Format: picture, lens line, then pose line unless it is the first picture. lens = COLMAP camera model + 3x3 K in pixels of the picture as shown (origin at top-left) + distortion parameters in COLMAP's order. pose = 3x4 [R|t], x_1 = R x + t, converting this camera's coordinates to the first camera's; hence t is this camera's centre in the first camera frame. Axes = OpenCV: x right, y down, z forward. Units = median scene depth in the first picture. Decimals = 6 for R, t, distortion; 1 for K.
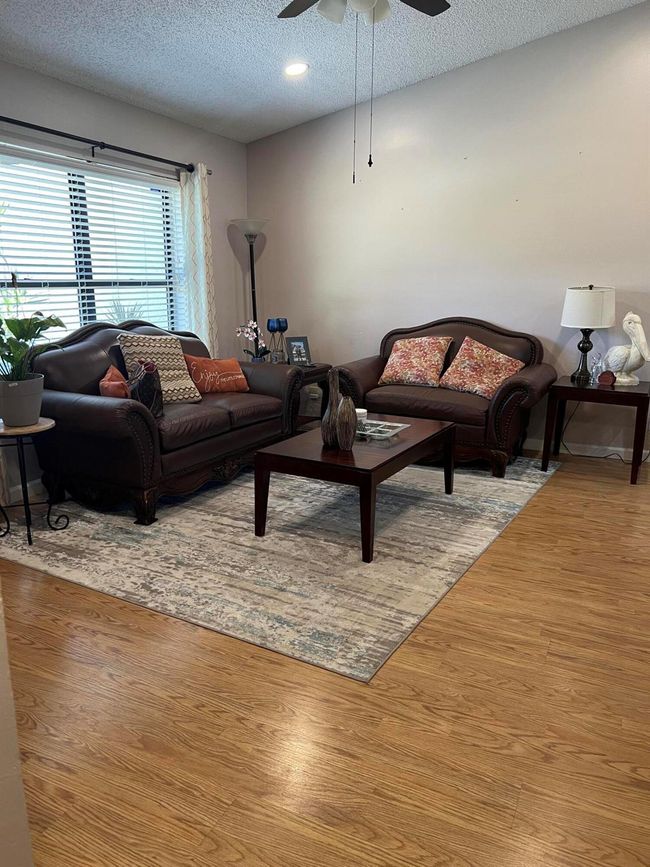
lens RADIAL K [[656.8, 0, 321.2], [0, 656.8, 434.1], [0, 0, 1]] dist [0.110036, -0.195376]
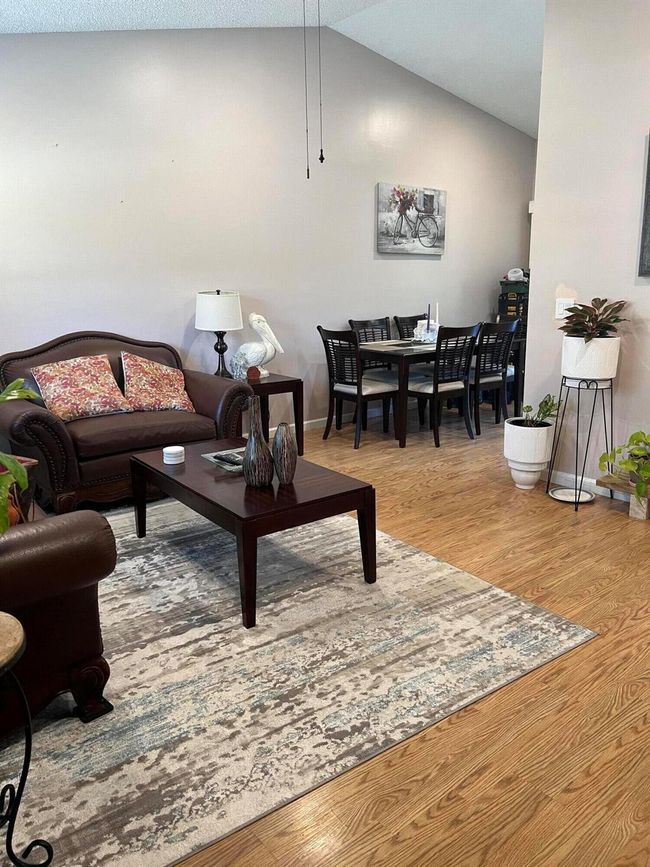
lens RADIAL K [[656.8, 0, 321.2], [0, 656.8, 434.1], [0, 0, 1]] dist [0.110036, -0.195376]
pose [[0.405709, -0.223222, 0.886325, -0.718851], [0.229054, 0.963605, 0.137838, -0.152296], [-0.884836, 0.147095, 0.442074, 0.582128]]
